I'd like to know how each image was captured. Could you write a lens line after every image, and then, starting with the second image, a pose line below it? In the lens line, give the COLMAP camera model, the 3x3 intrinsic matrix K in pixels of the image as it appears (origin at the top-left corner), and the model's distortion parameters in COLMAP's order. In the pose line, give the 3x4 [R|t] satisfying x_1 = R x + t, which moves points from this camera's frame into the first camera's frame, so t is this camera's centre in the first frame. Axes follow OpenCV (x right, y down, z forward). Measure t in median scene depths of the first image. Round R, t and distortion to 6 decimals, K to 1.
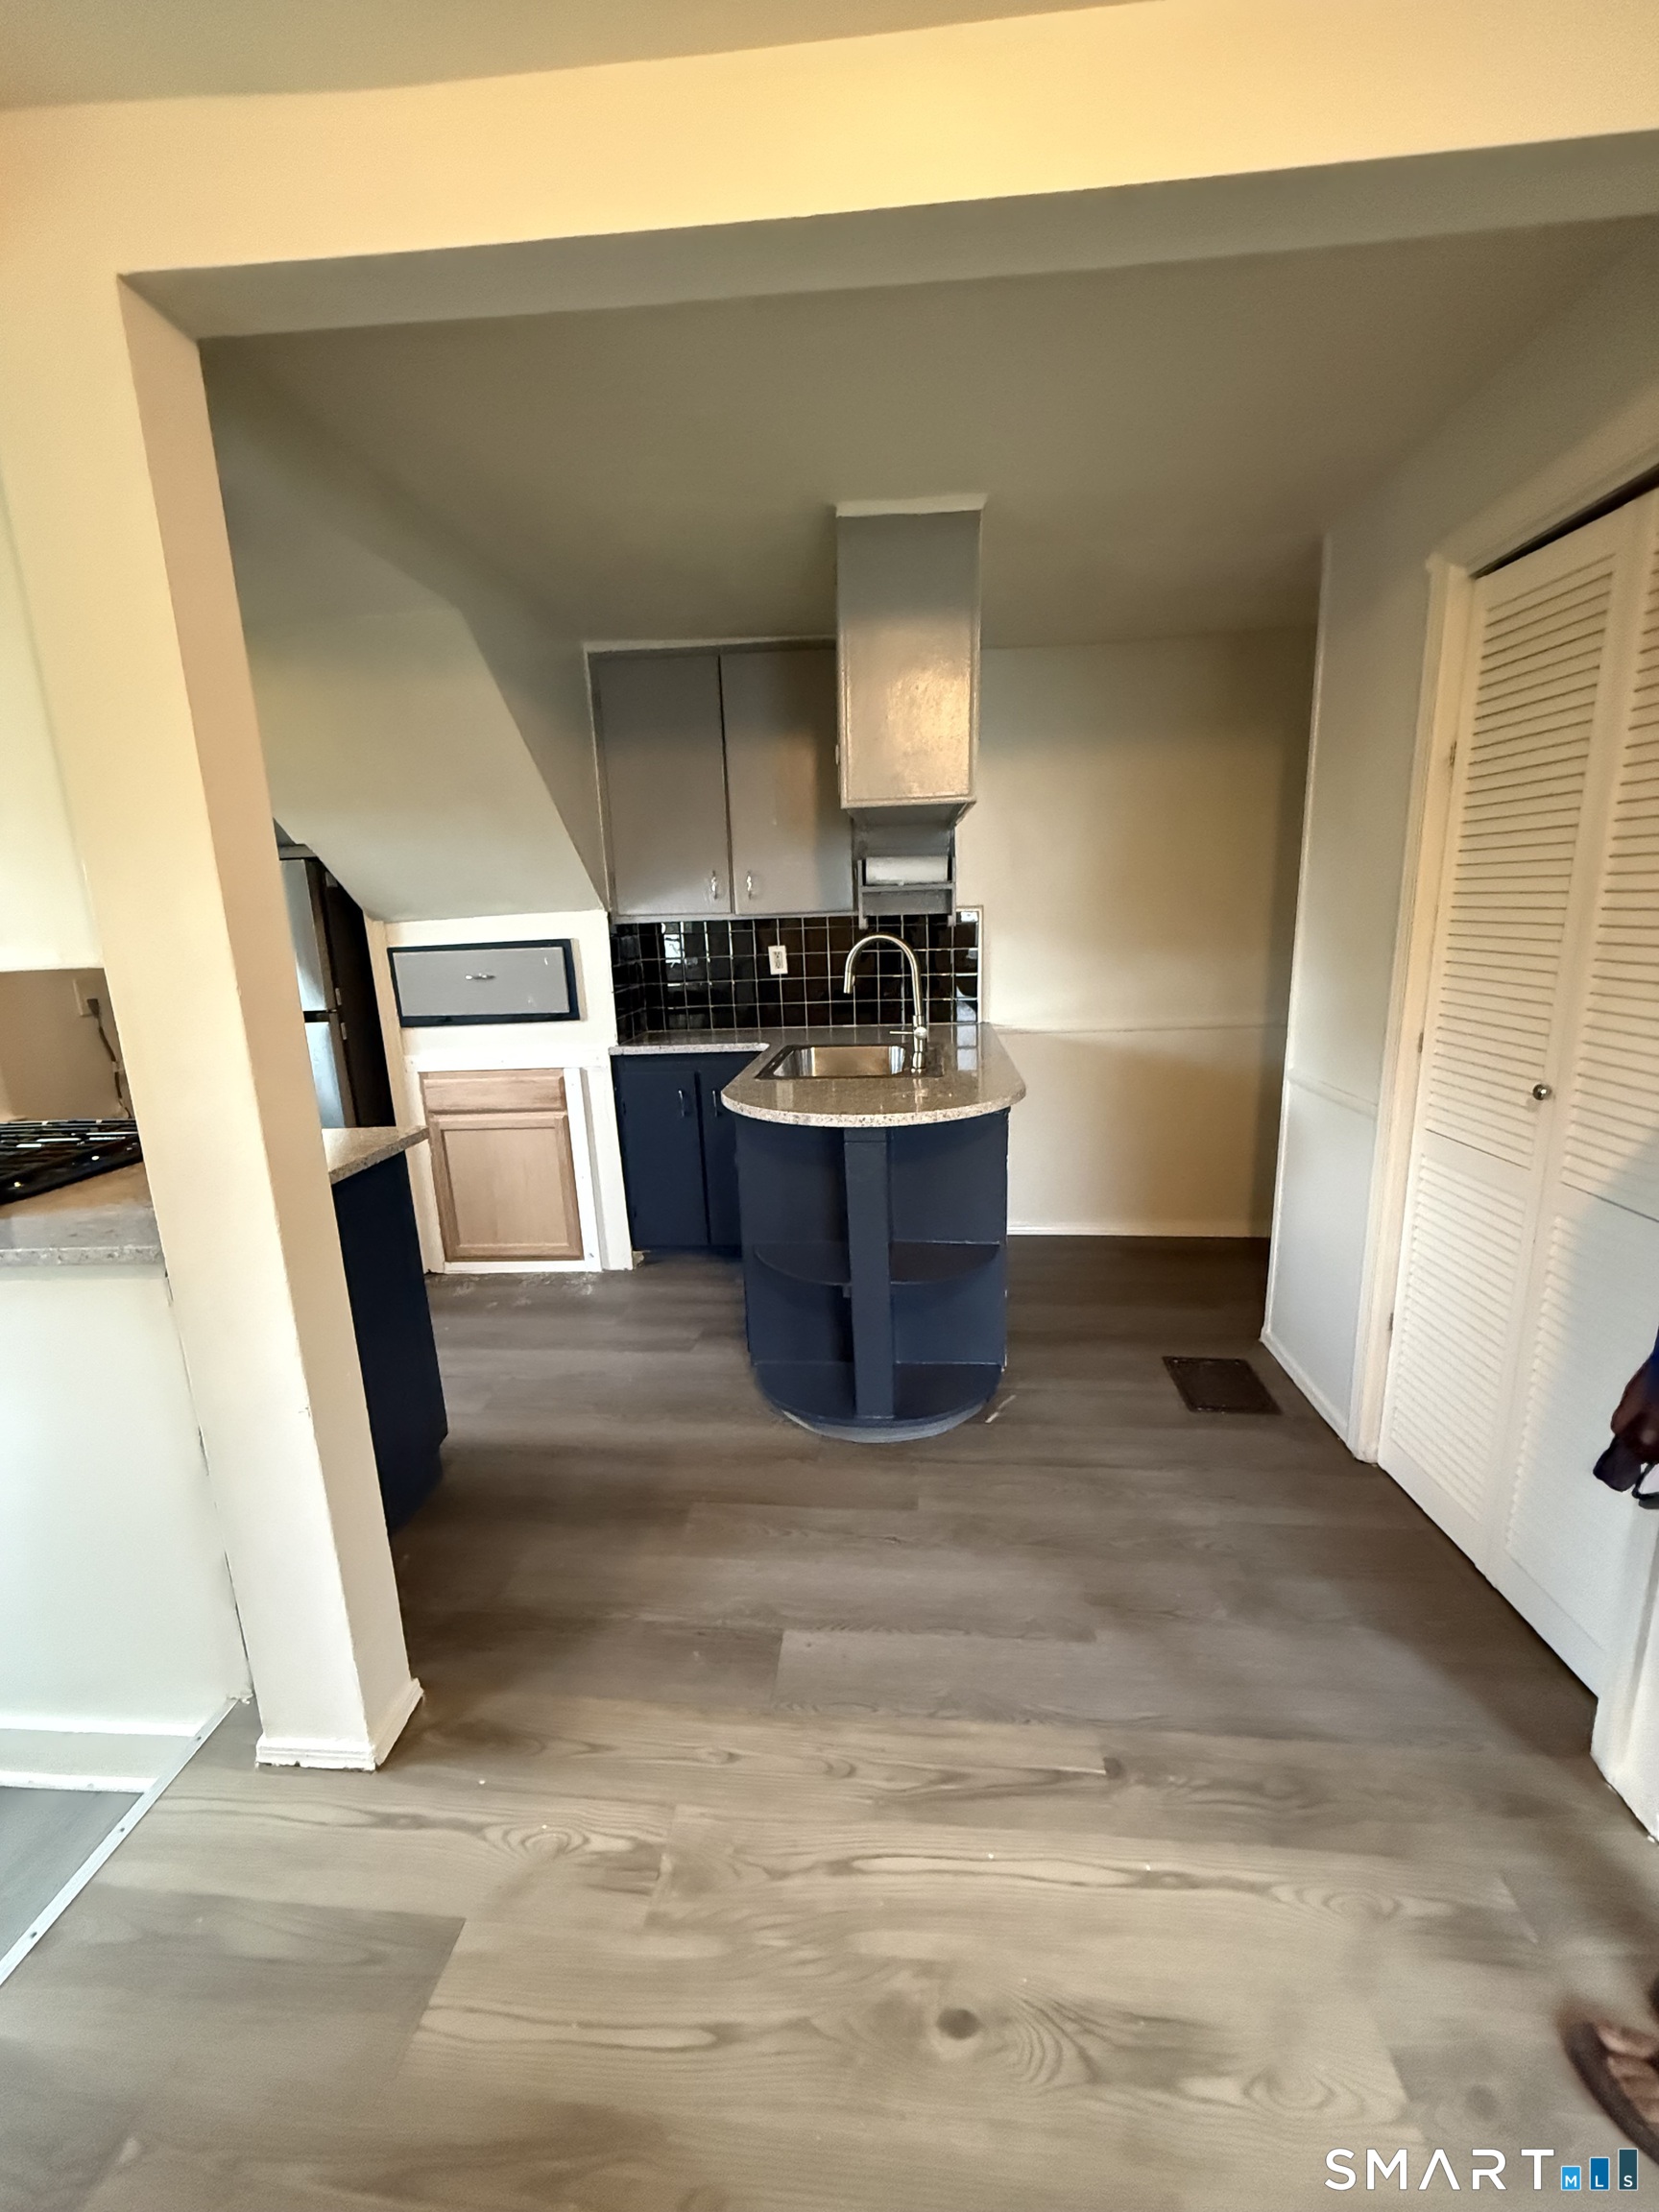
lens RADIAL K [[883.5, 0, 829.5], [0, 883.5, 1106.0], [0, 0, 1]] dist [-0.002691, -0.000295]
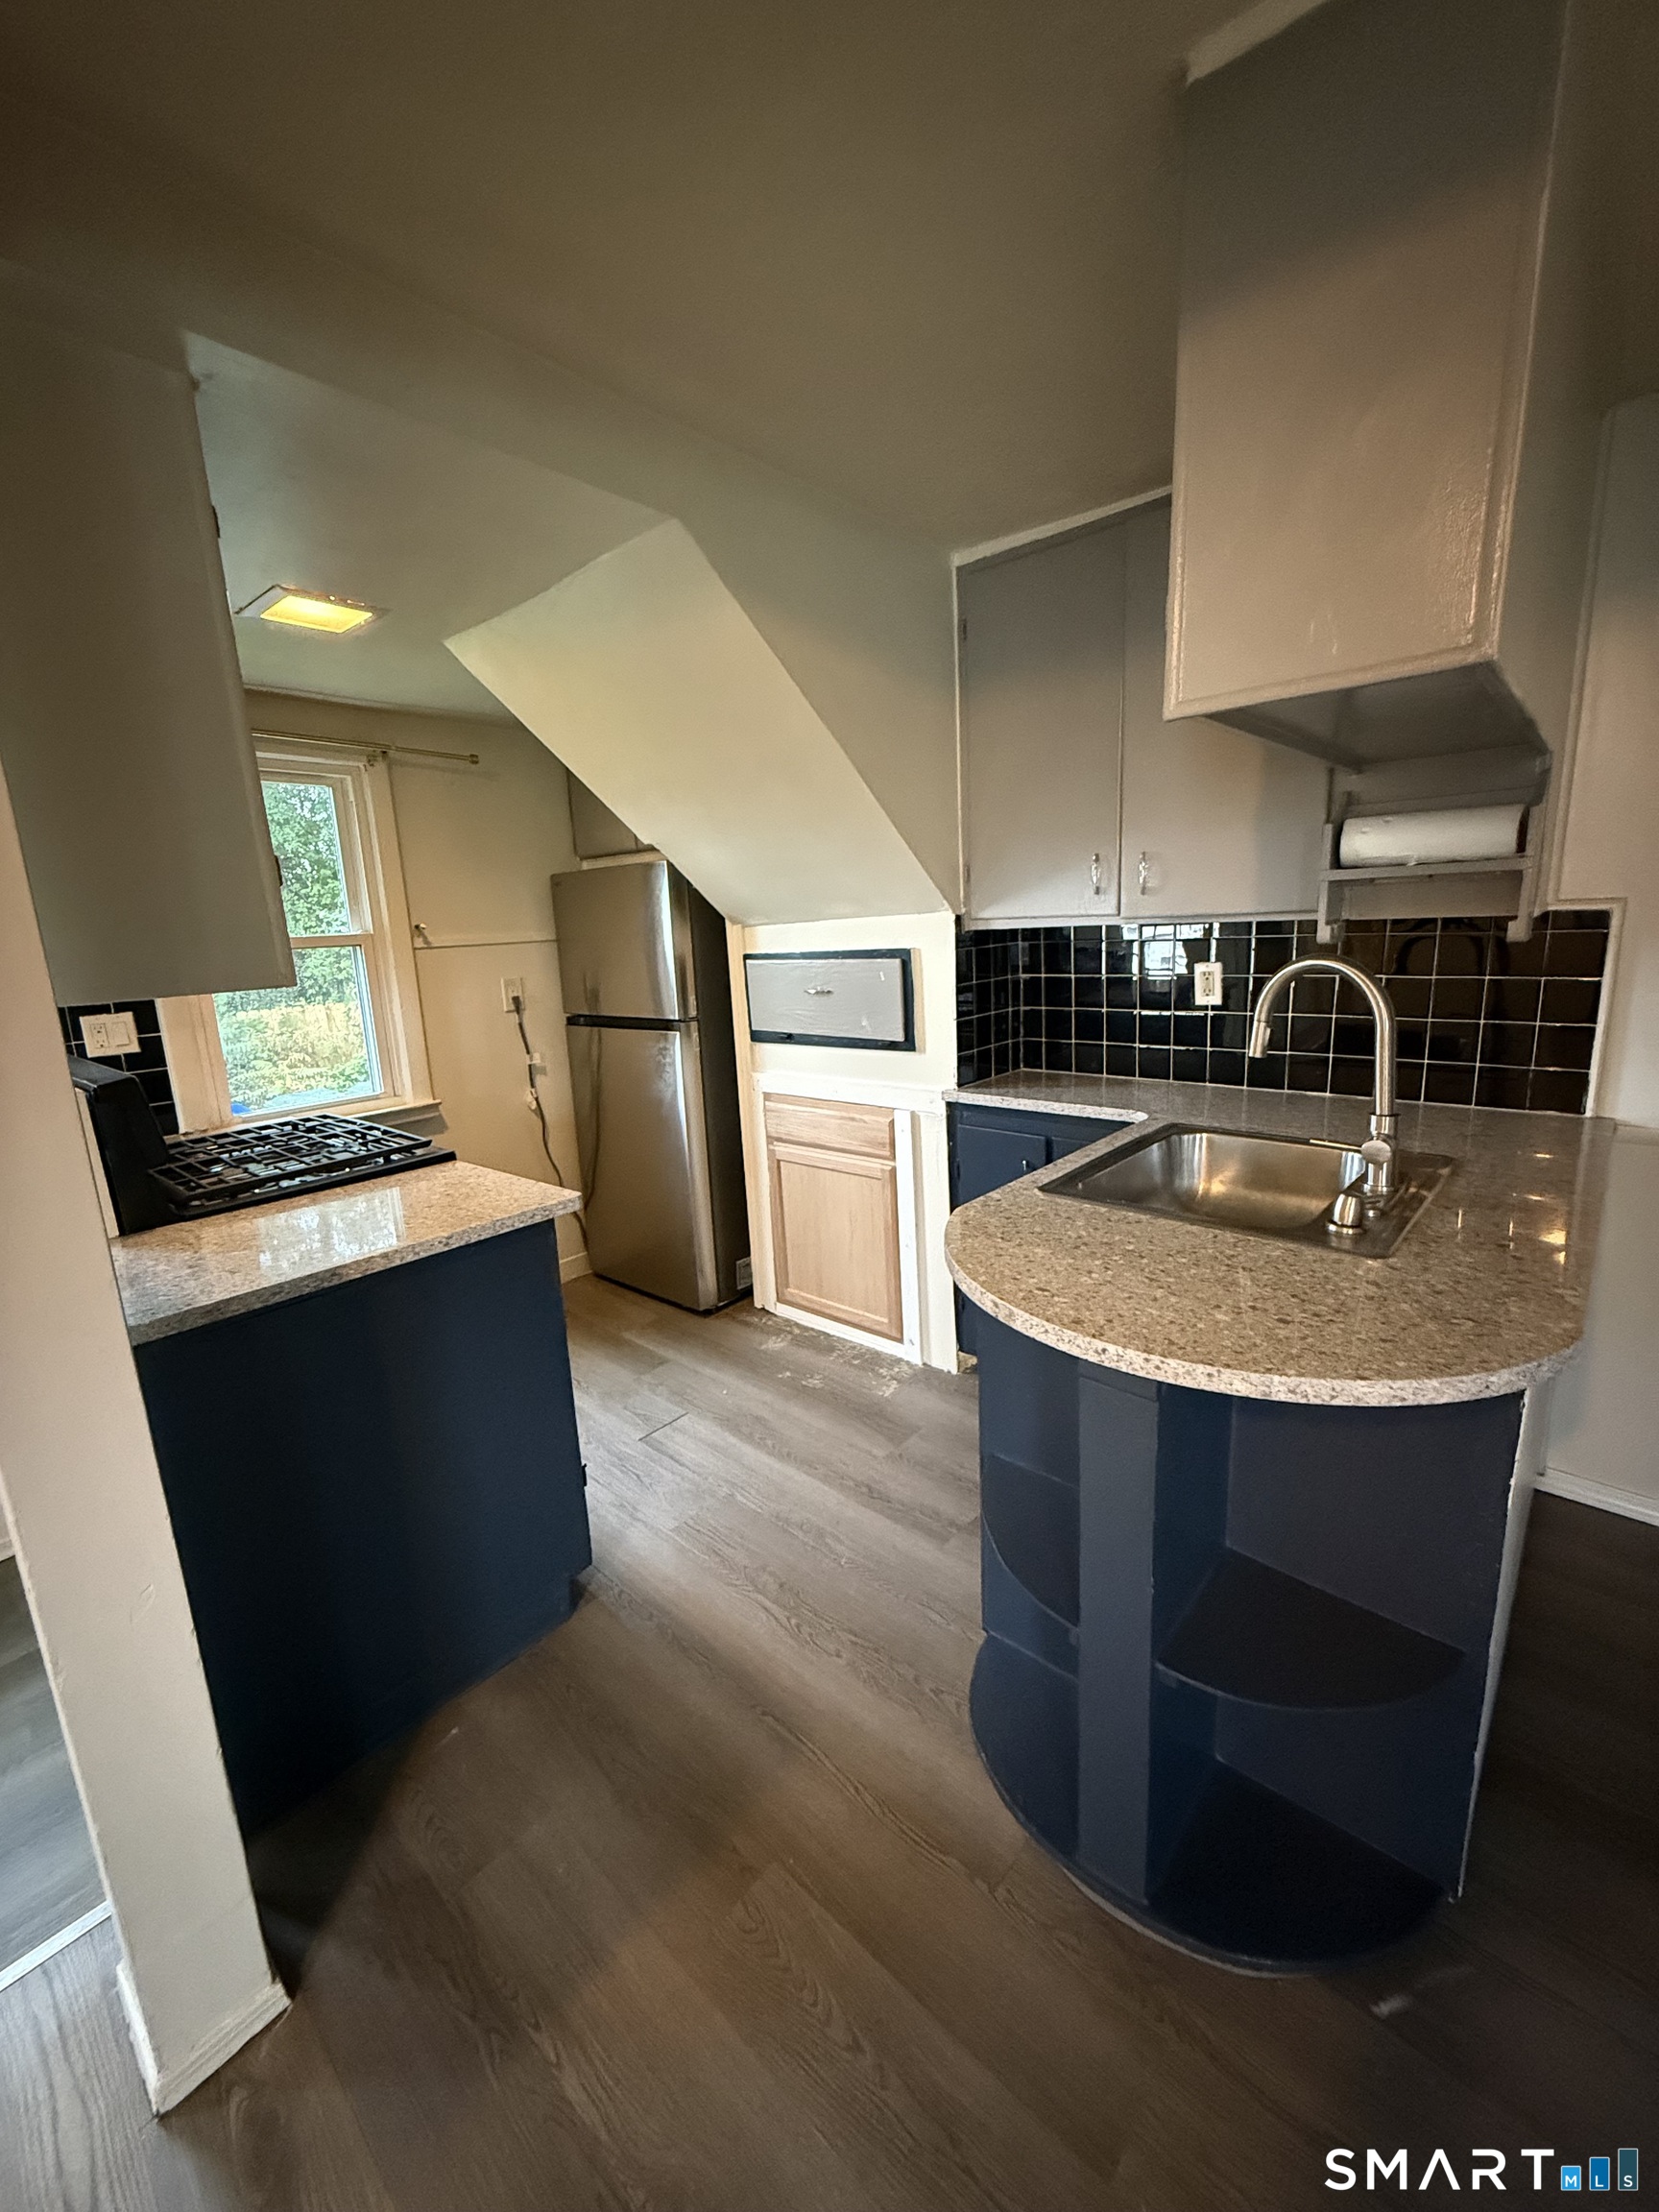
lens RADIAL K [[883.5, 0, 829.5], [0, 883.5, 1106.0], [0, 0, 1]] dist [-0.002691, -0.000295]
pose [[0.807927, 0.121285, -0.576666, 0.113464], [-0.114252, 0.992261, 0.048623, -0.078551], [0.578101, 0.026602, 0.815532, 0.314602]]
